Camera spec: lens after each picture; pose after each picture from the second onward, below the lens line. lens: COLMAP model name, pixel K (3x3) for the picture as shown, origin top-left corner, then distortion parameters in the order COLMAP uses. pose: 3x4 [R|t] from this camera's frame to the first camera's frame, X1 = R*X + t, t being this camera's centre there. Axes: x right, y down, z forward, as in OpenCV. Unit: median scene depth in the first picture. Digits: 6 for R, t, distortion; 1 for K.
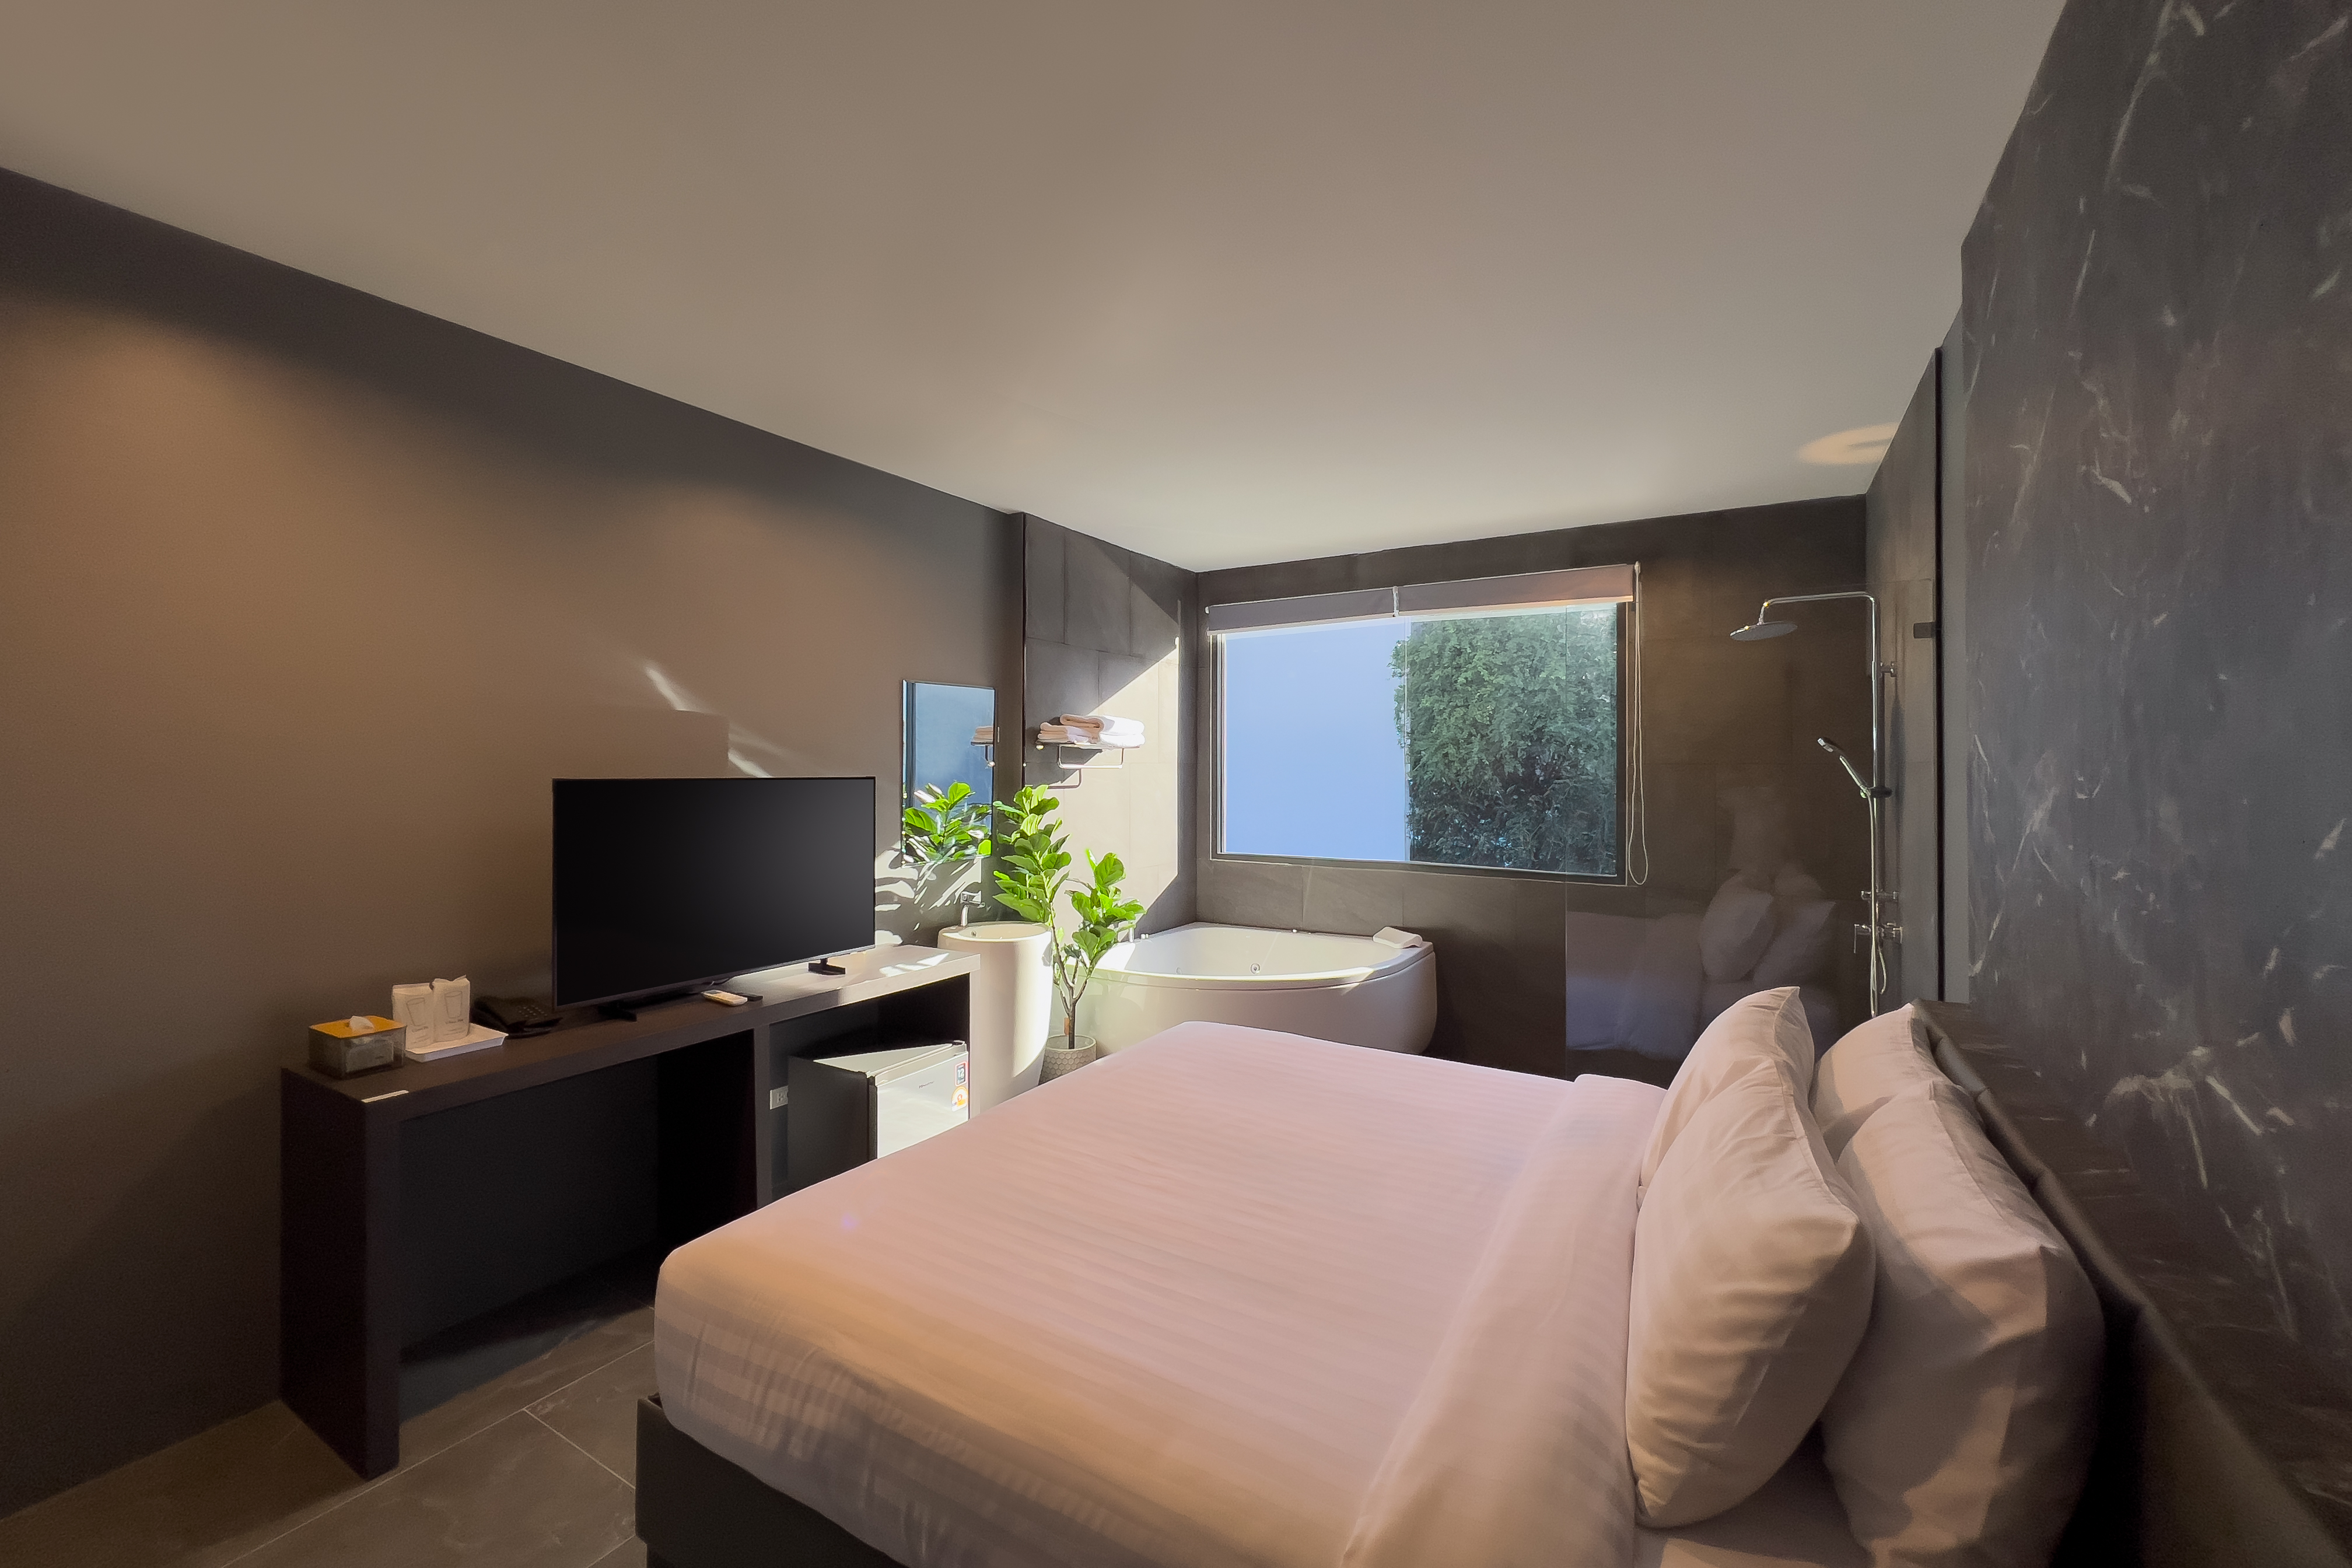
lens RADIAL K [[953.5, 0, 1175.2], [0, 953.5, 776.2], [0, 0, 1]] dist [-0.002406, 0.000990]
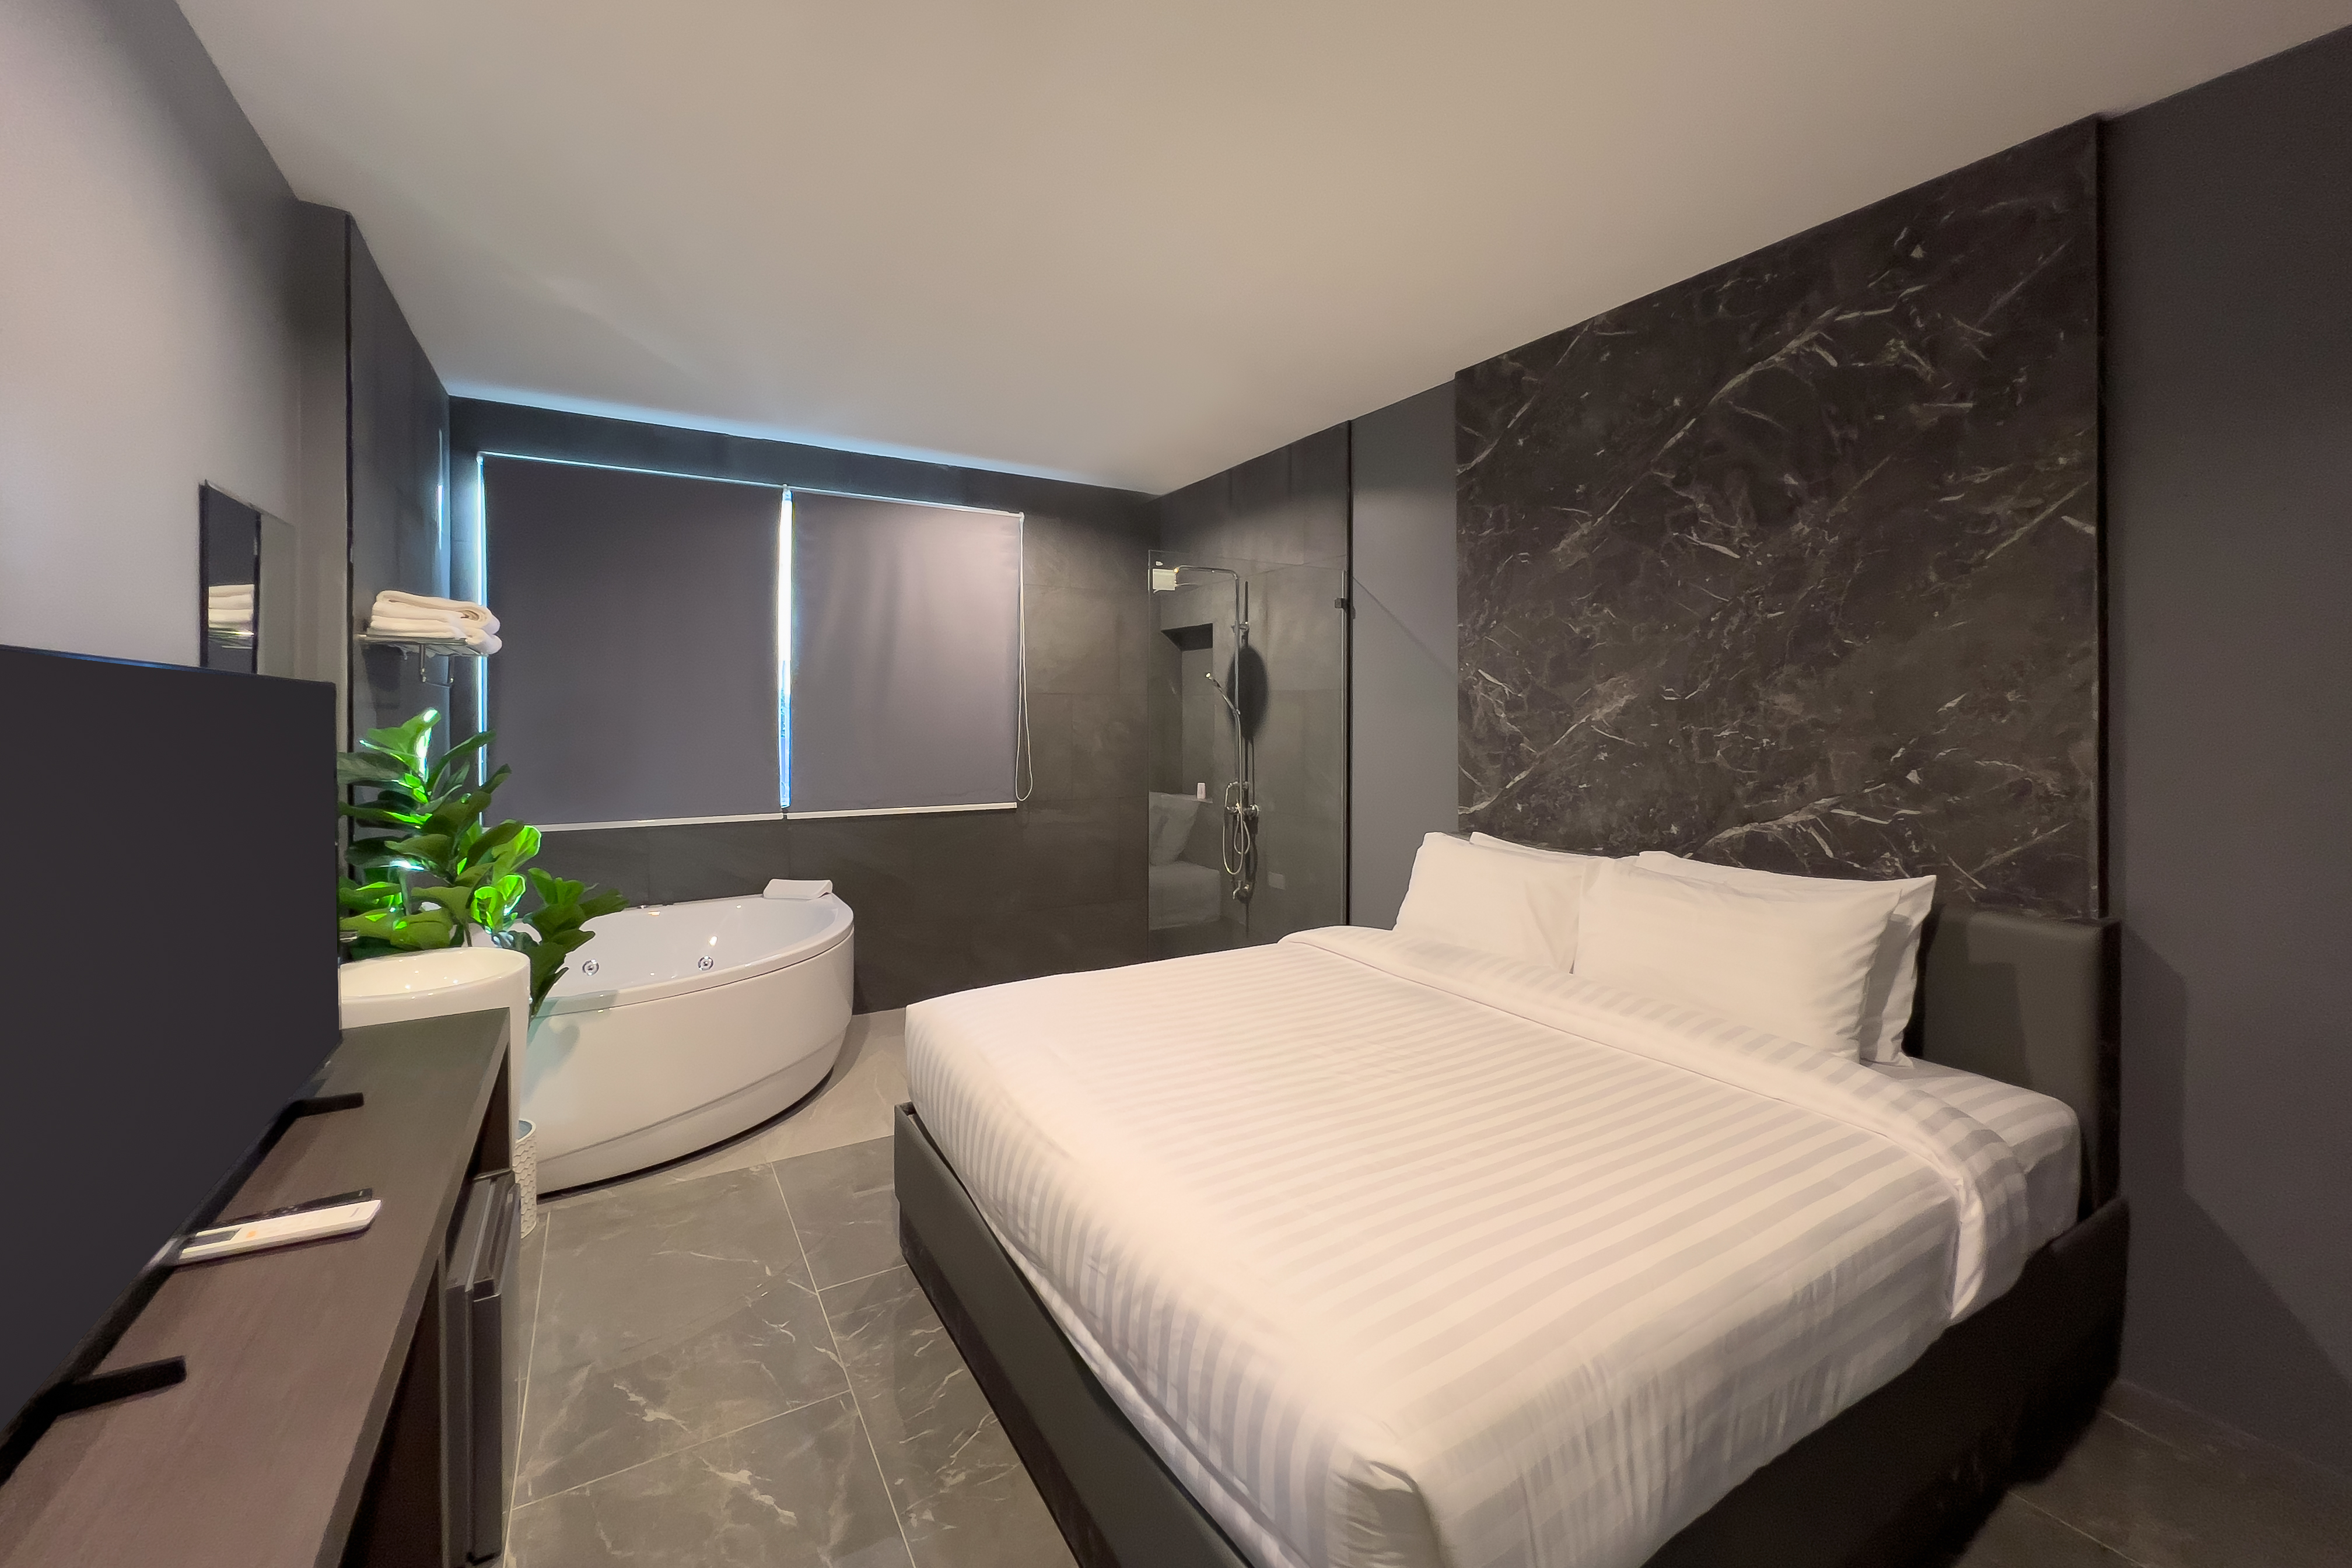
lens RADIAL K [[953.5, 0, 1187.4], [0, 953.5, 718.8], [0, 0, 1]] dist [-0.002406, 0.000990]
pose [[0.469971, -0.003343, 0.882675, -1.450851], [0.006008, 0.999982, 0.000588, 0.064052], [-0.882661, 0.005026, 0.469983, 1.076349]]
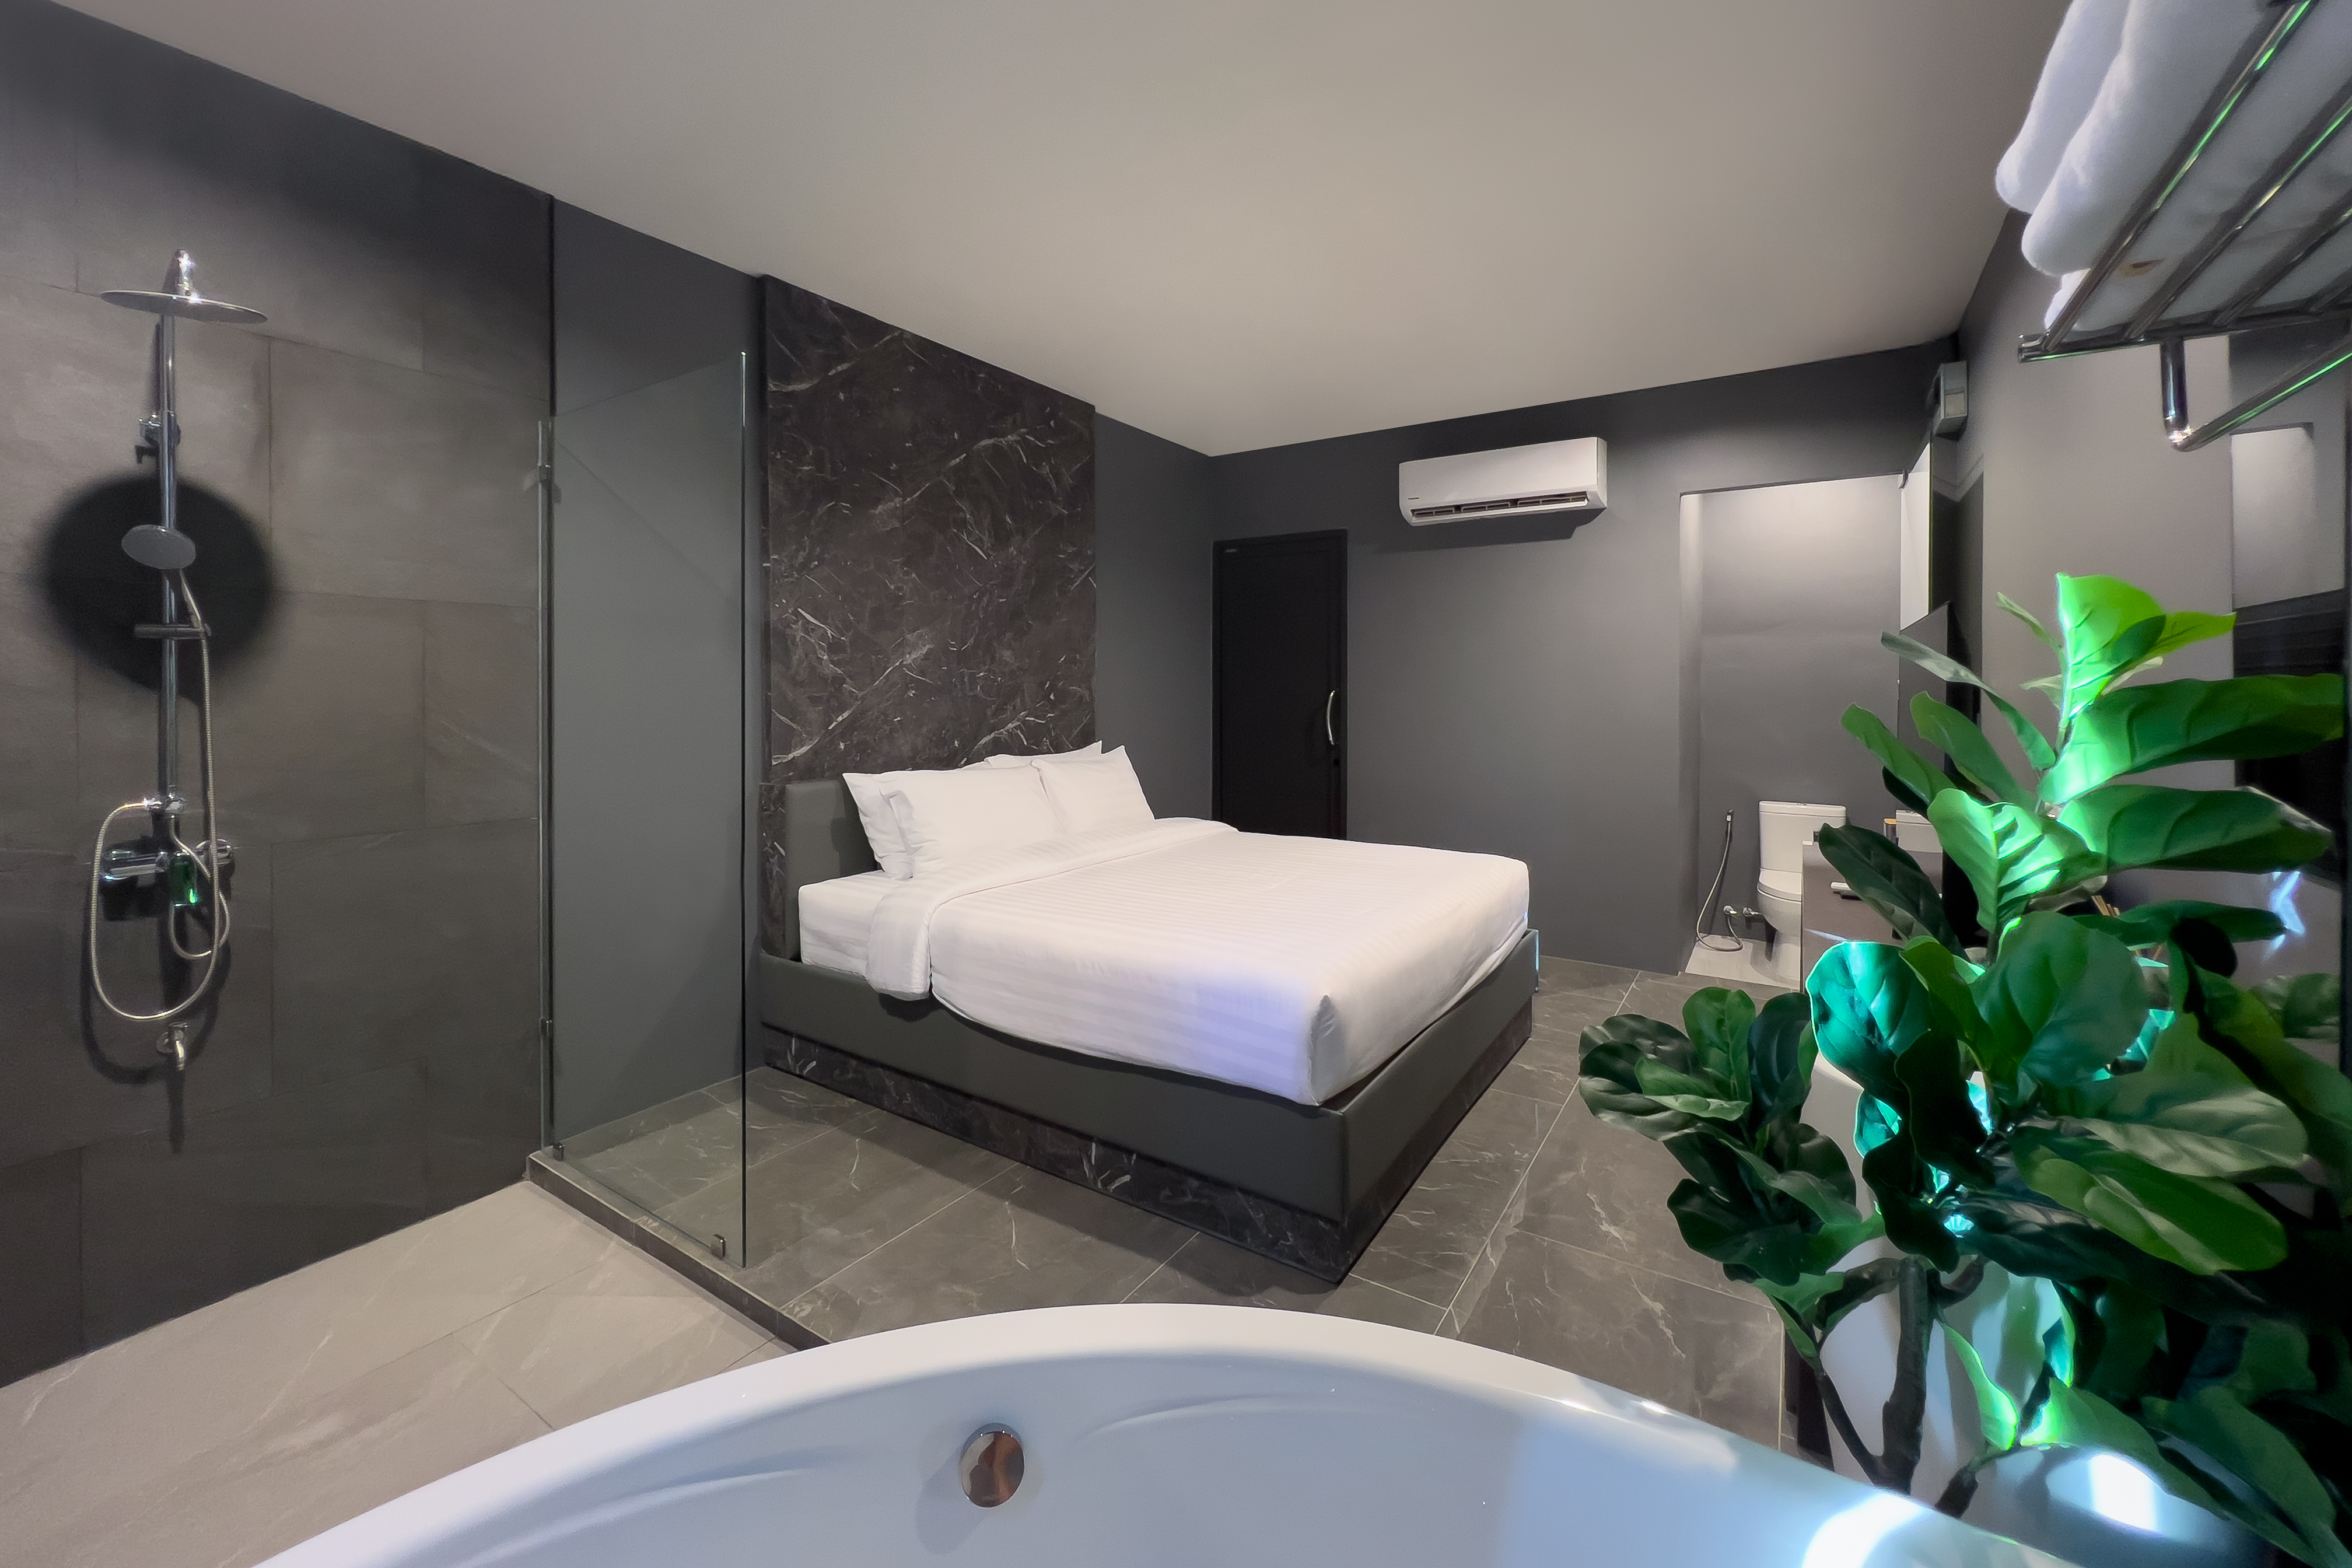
lens RADIAL K [[953.5, 0, 1149.7], [0, 953.5, 696.2], [0, 0, 1]] dist [-0.002406, 0.000990]
pose [[-0.998040, -0.001964, 0.062541, 0.223956], [-0.000963, 0.999871, 0.016035, 0.126763], [-0.062564, 0.015944, -0.997914, 4.157880]]
